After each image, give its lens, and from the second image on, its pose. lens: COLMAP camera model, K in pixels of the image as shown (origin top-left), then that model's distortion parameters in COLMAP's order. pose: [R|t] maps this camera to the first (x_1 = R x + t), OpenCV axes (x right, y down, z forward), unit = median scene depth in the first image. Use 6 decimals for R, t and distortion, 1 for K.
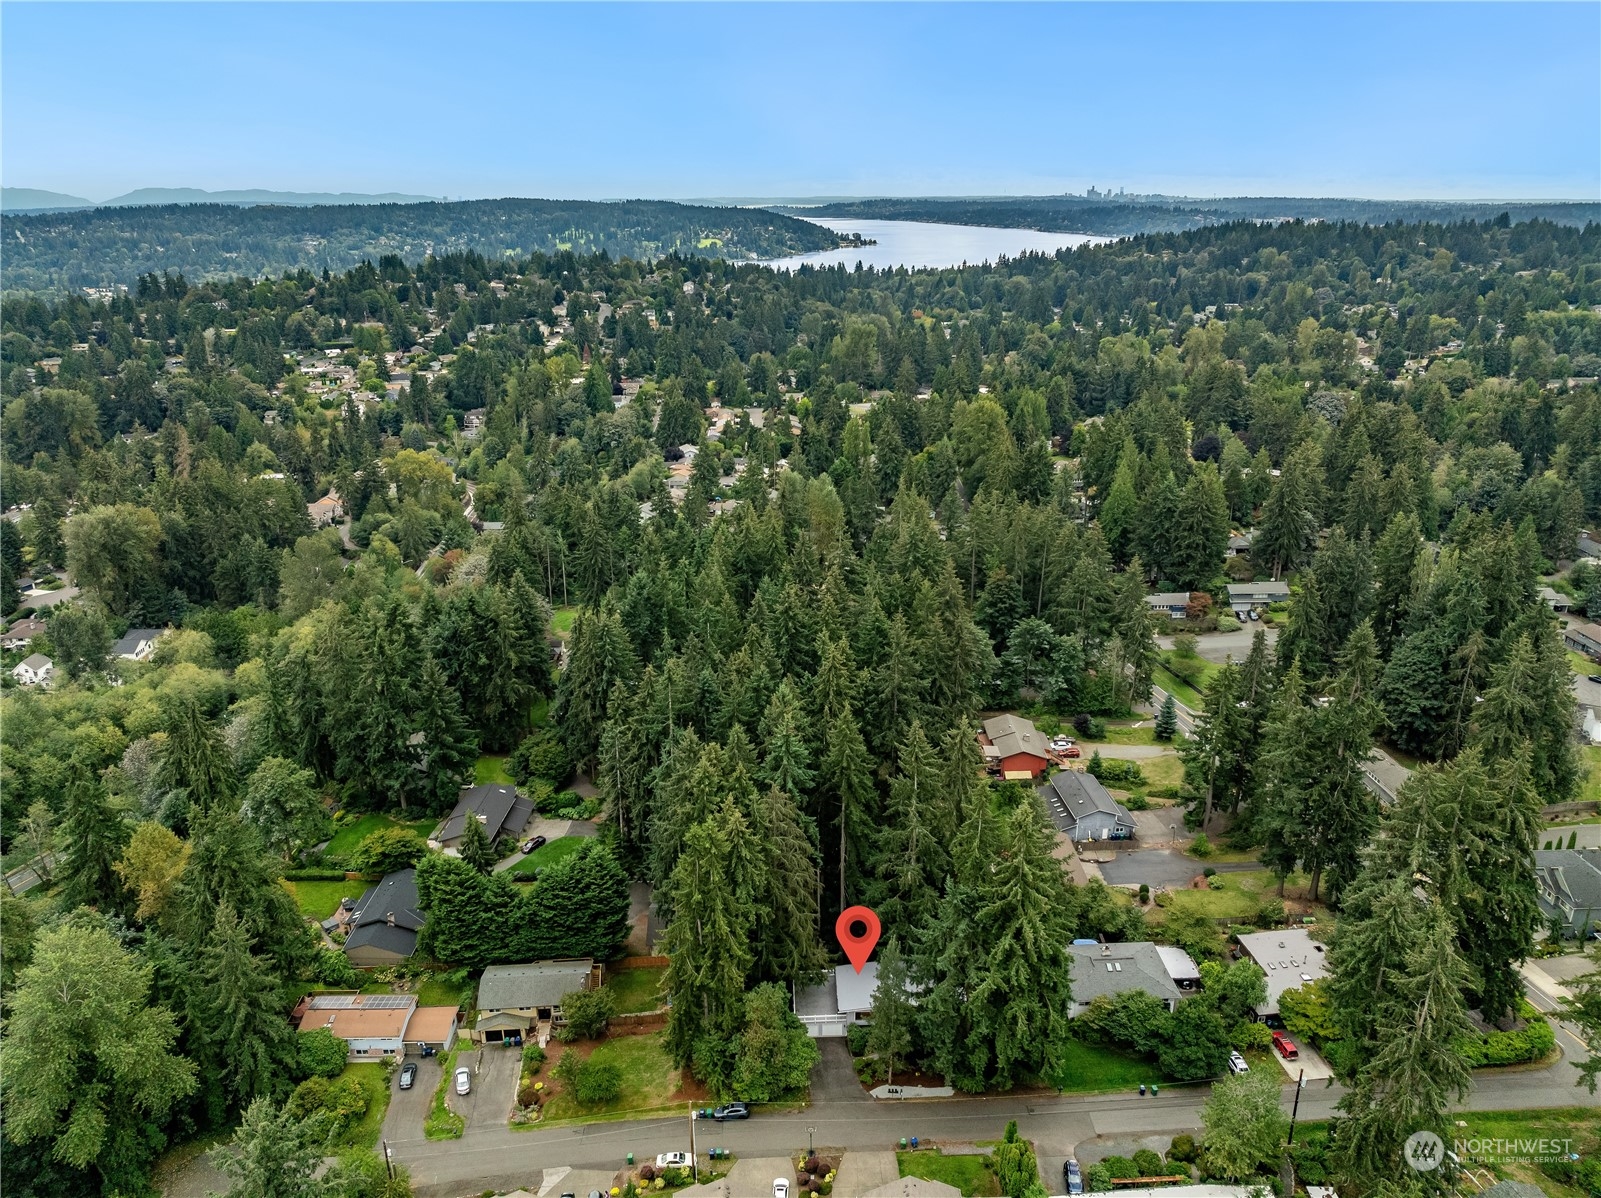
lens RADIAL K [[1108.0, 0, 800.5], [0, 1108.0, 599.0], [0, 0, 1]] dist [-0.033201, -0.000641]
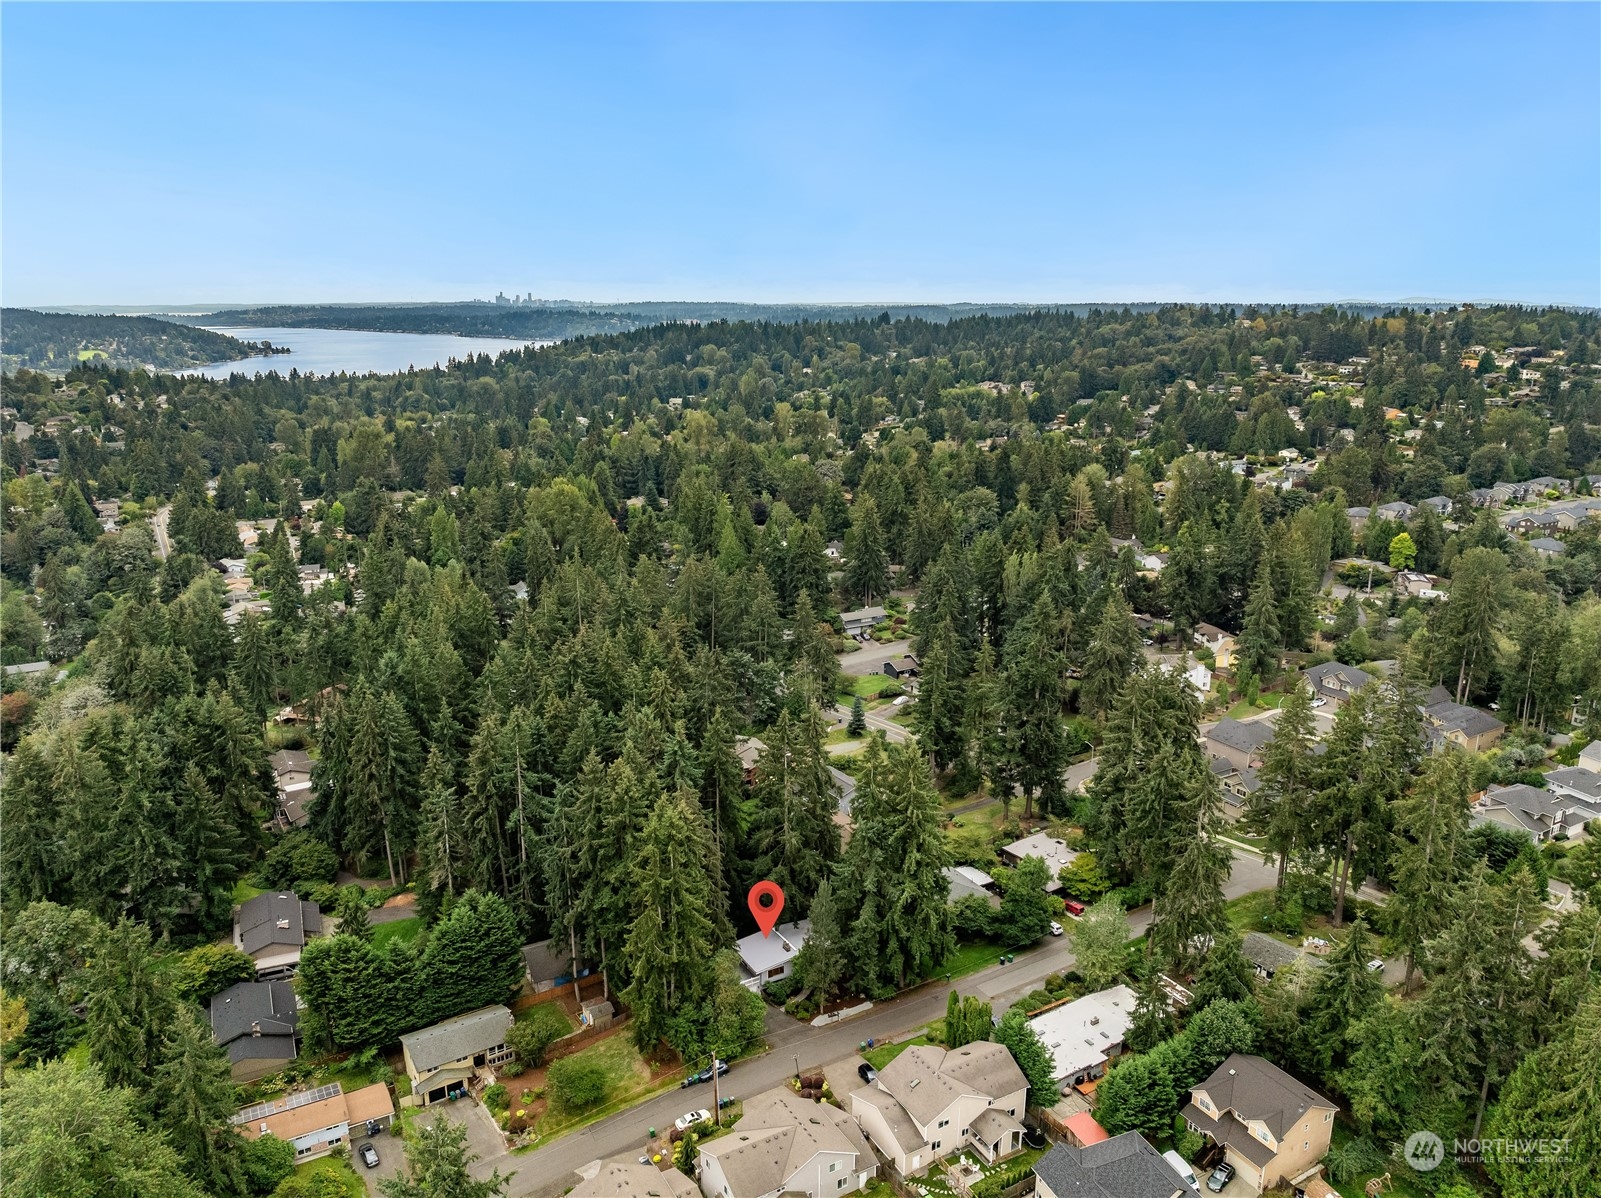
lens RADIAL K [[1108.0, 0, 800.5], [0, 1108.0, 599.0], [0, 0, 1]] dist [-0.033201, -0.000641]
pose [[0.887115, -0.113785, 0.447302, -0.375518], [0.152175, 0.987052, -0.050715, 0.052113], [-0.435740, 0.113059, 0.892944, -0.085699]]
